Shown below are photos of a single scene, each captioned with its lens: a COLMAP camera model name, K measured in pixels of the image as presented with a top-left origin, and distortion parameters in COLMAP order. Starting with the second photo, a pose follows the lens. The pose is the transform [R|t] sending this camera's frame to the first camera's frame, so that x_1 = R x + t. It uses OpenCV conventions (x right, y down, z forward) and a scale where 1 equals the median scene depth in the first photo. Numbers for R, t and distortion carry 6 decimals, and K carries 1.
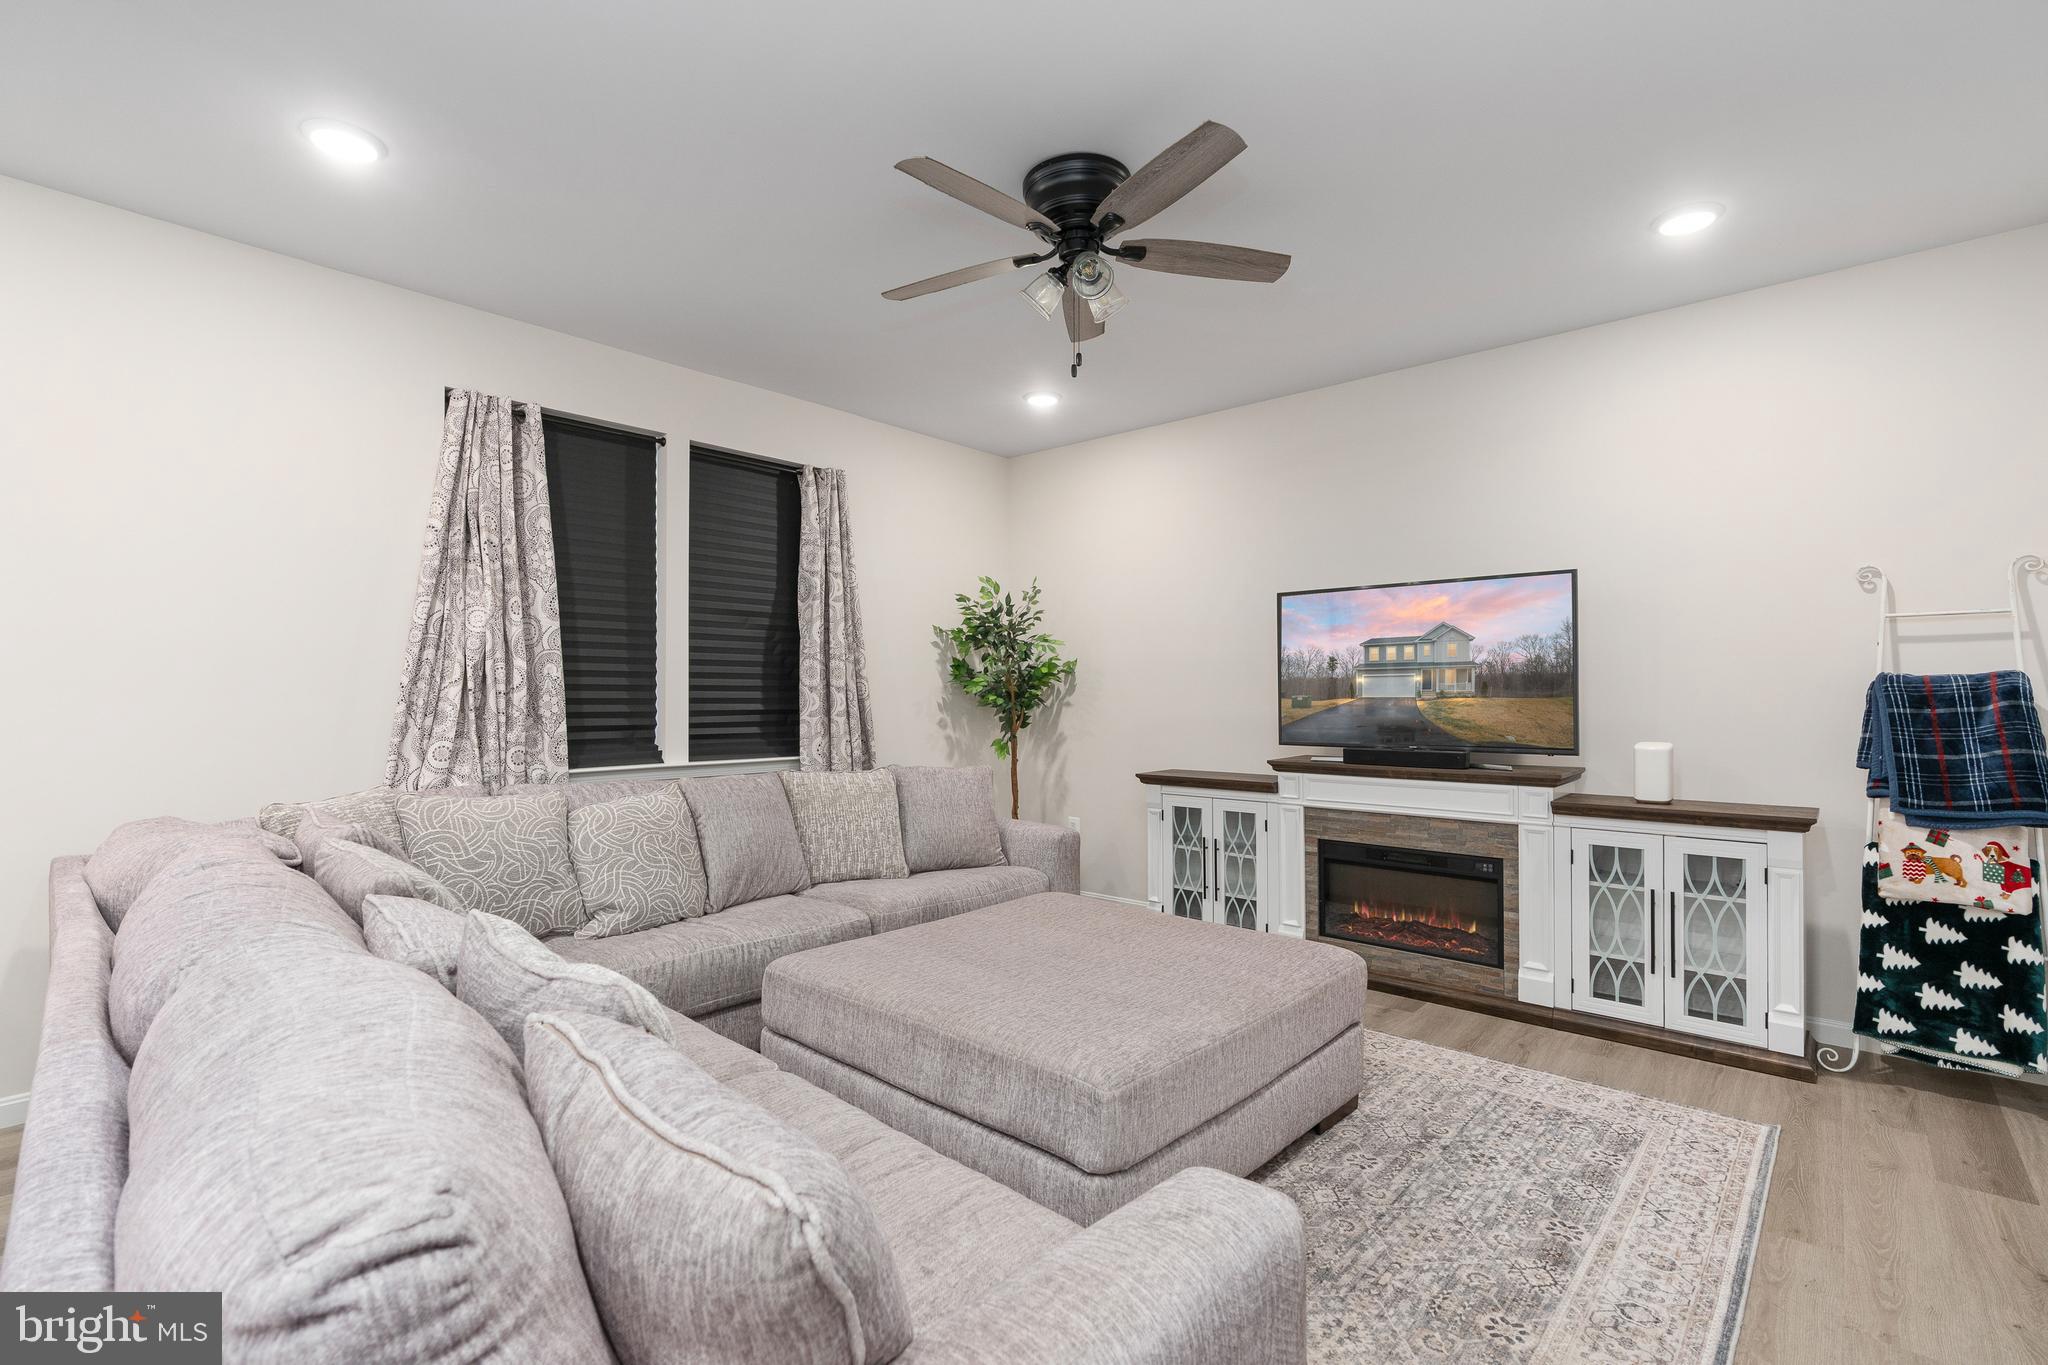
lens RADIAL K [[965.3, 0, 1081.1], [0, 965.3, 705.2], [0, 0, 1]] dist [-0.001628, 0.000636]
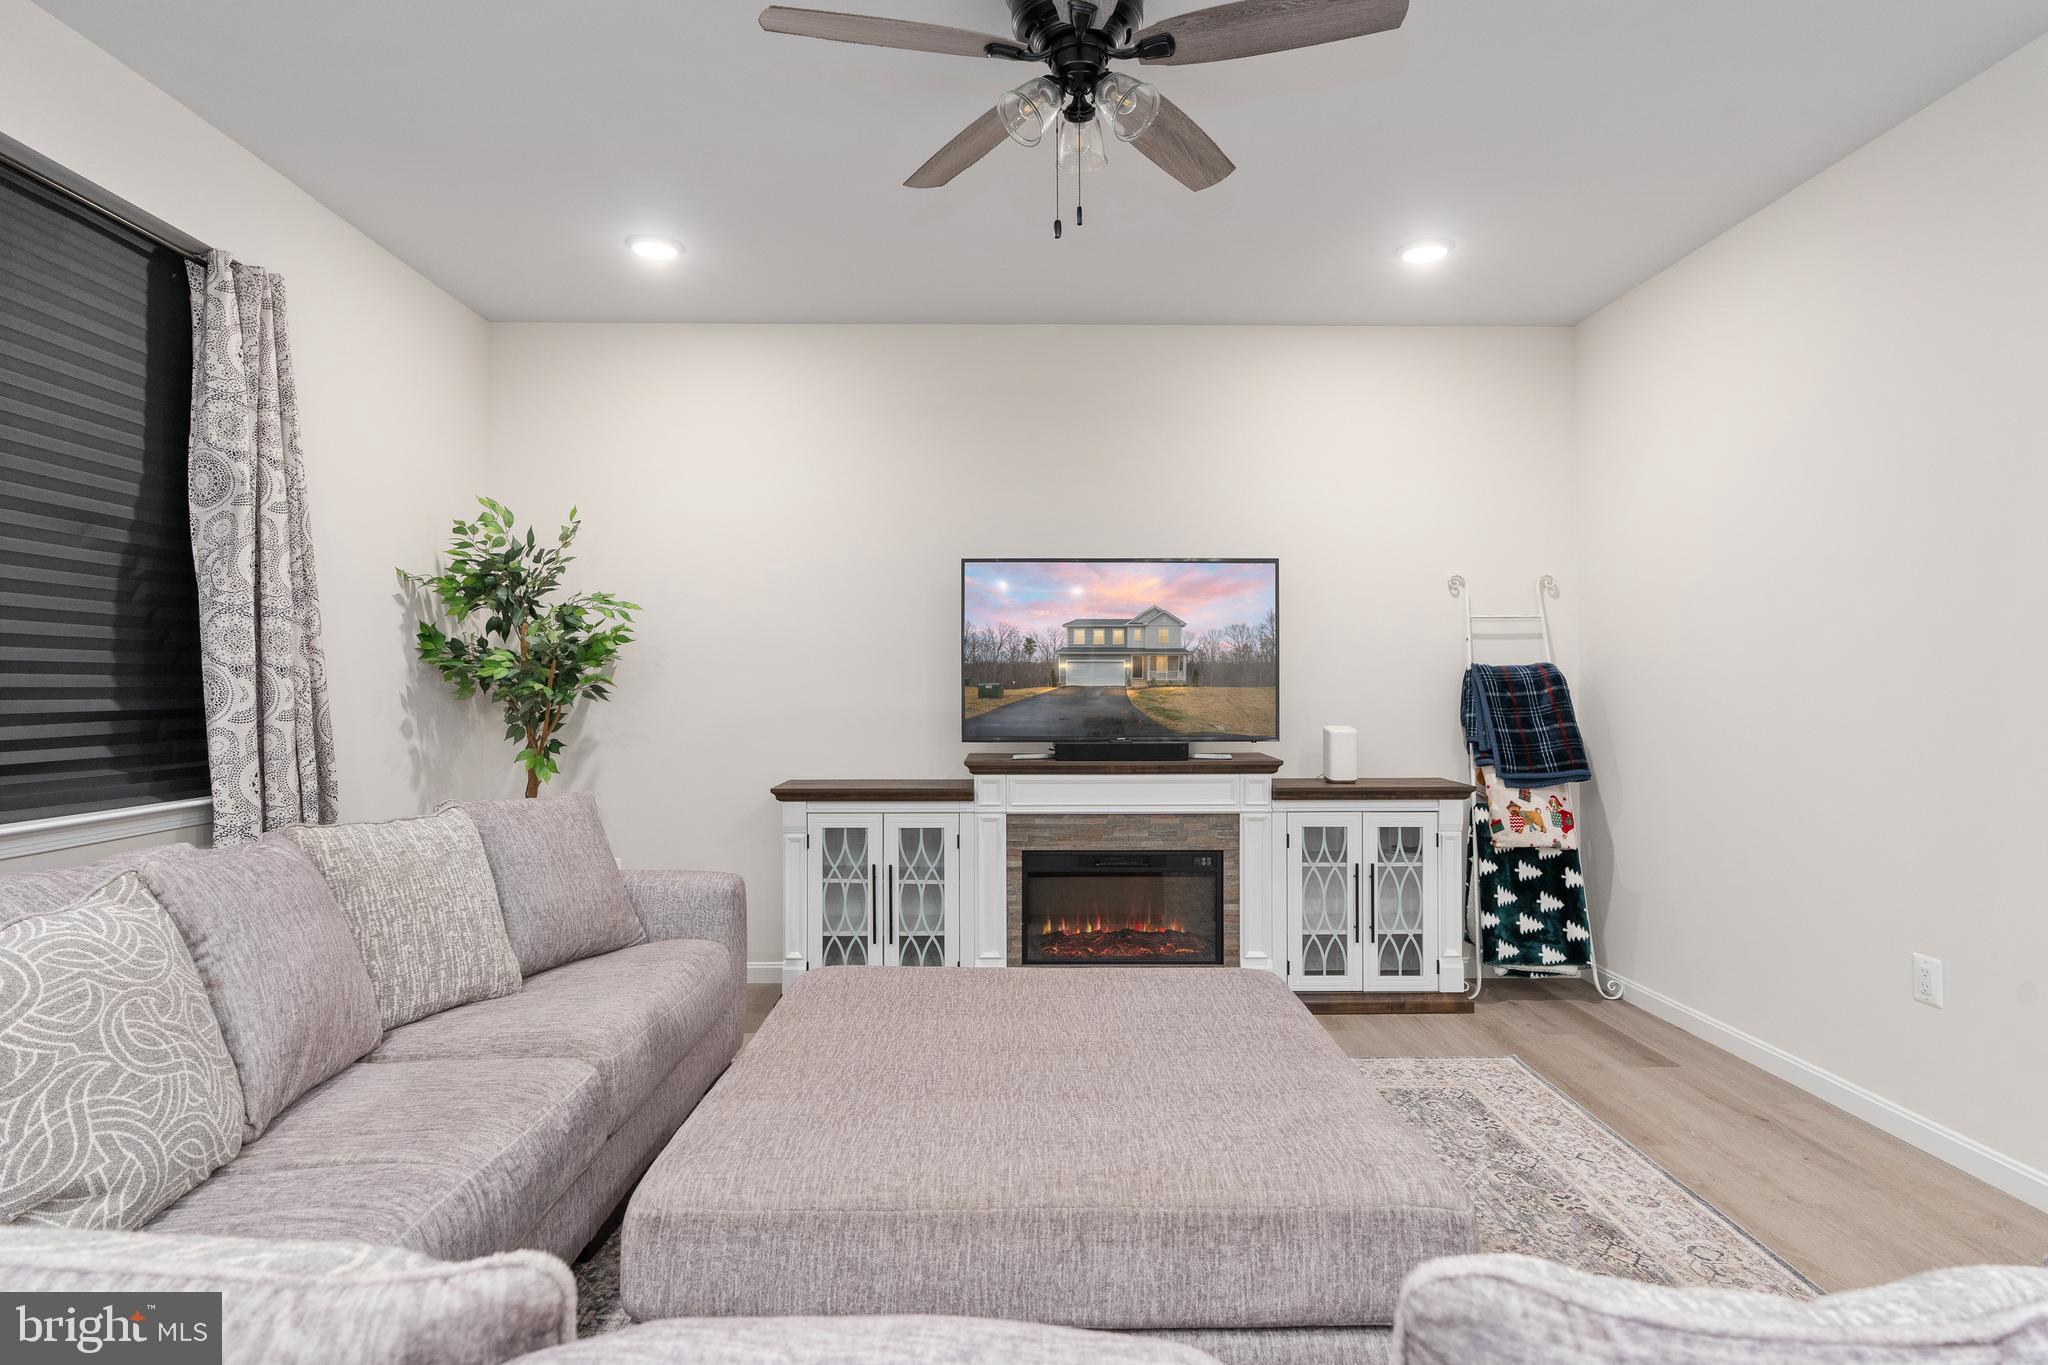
lens RADIAL K [[1058.1, 0, 1044.0], [0, 1058.1, 676.0], [0, 0, 1]] dist [-0.002150, 0.001275]
pose [[0.743274, 0.004189, 0.668974, -0.439089], [0.007934, 0.999855, -0.015076, -0.001813], [-0.668940, 0.016513, 0.743133, 0.347156]]
